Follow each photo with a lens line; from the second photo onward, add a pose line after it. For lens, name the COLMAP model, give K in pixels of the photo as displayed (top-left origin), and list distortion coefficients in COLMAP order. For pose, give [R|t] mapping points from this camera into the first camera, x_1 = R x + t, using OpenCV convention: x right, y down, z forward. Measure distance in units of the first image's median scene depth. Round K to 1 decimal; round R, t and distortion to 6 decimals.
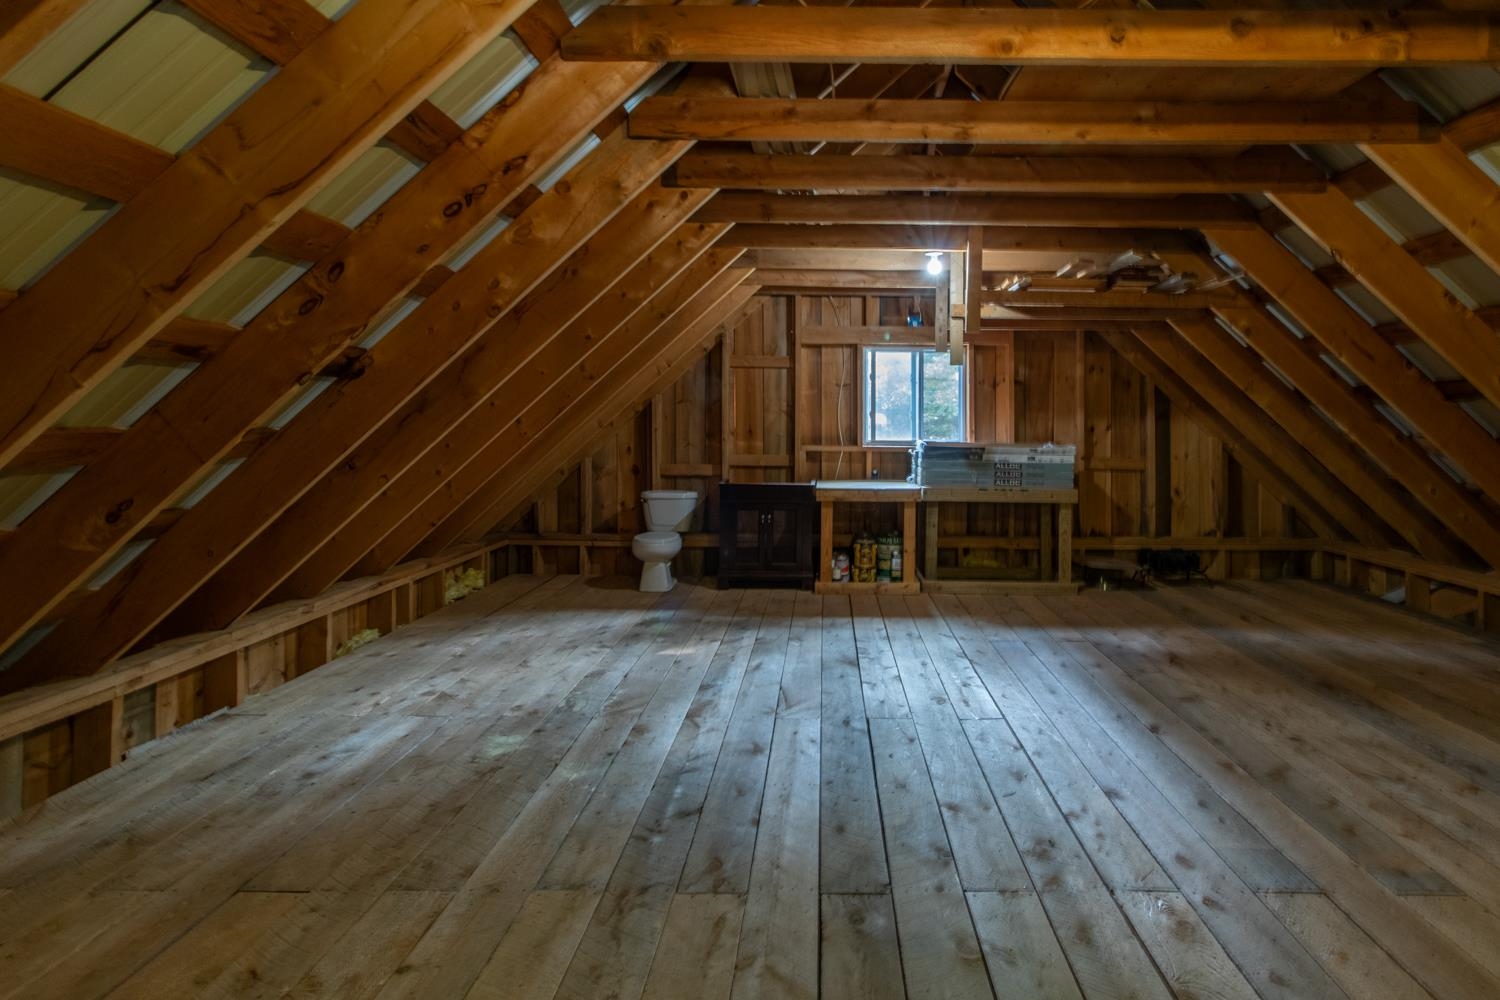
lens RADIAL K [[753.9, 0, 749.9], [0, 753.9, 421.6], [0, 0, 1]] dist [0.003442, 0.000722]
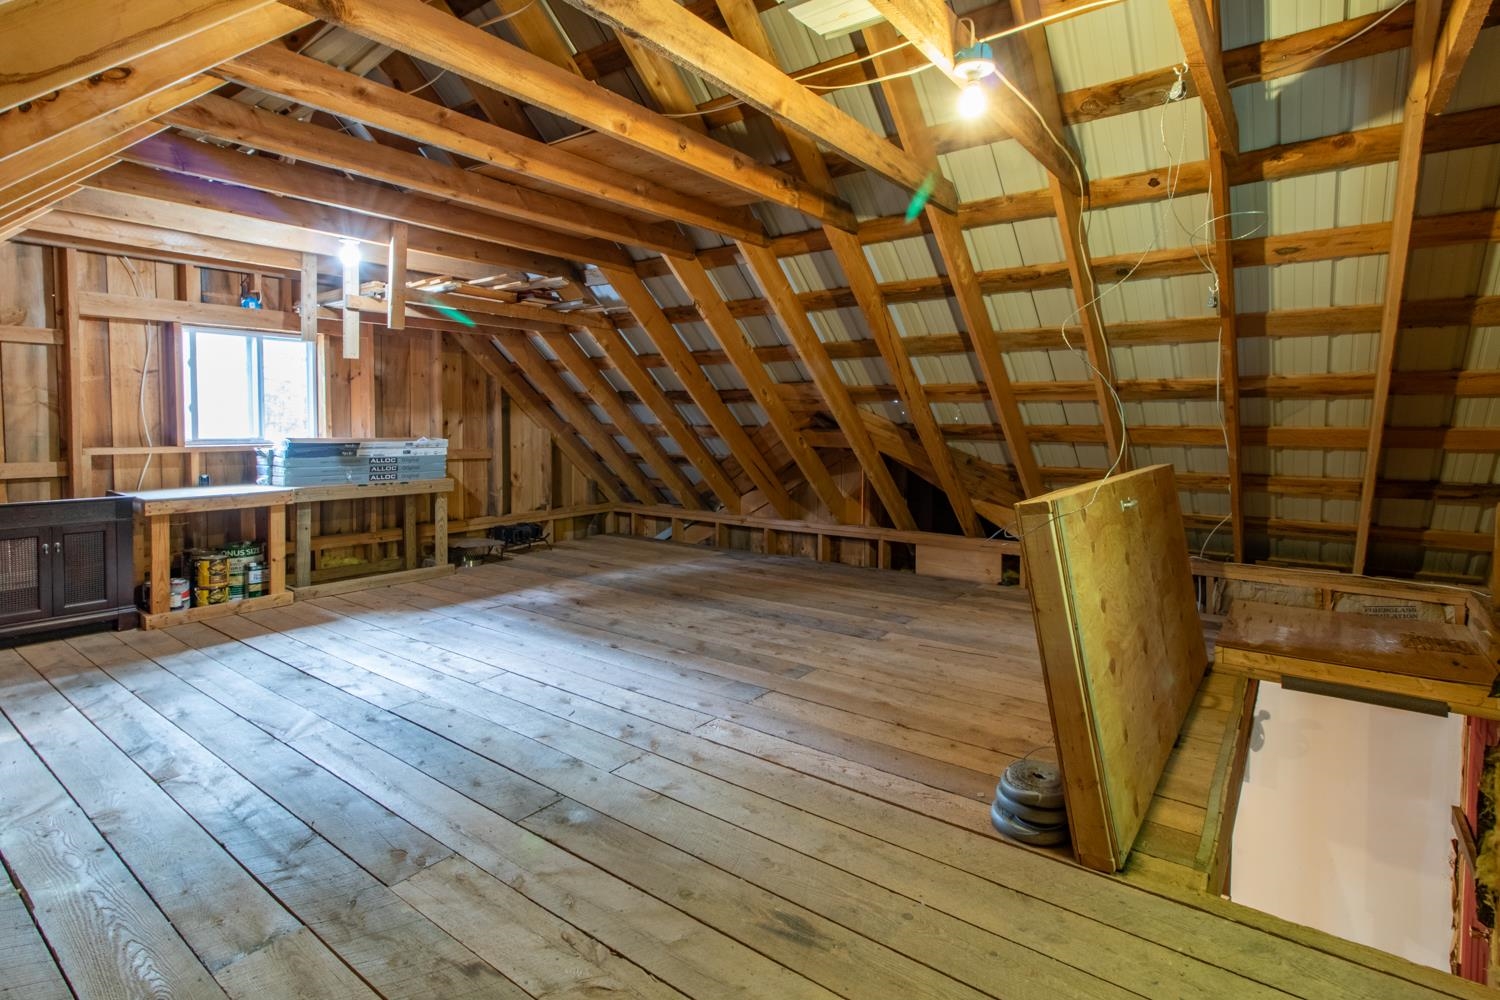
lens RADIAL K [[742.9, 0, 749.6], [0, 742.9, 460.2], [0, 0, 1]] dist [0.000123, 0.000089]
pose [[0.603163, -0.049627, 0.796073, -0.153641], [0.002034, 0.998155, 0.060684, -0.001001], [-0.797615, -0.034984, 0.602151, 0.010595]]
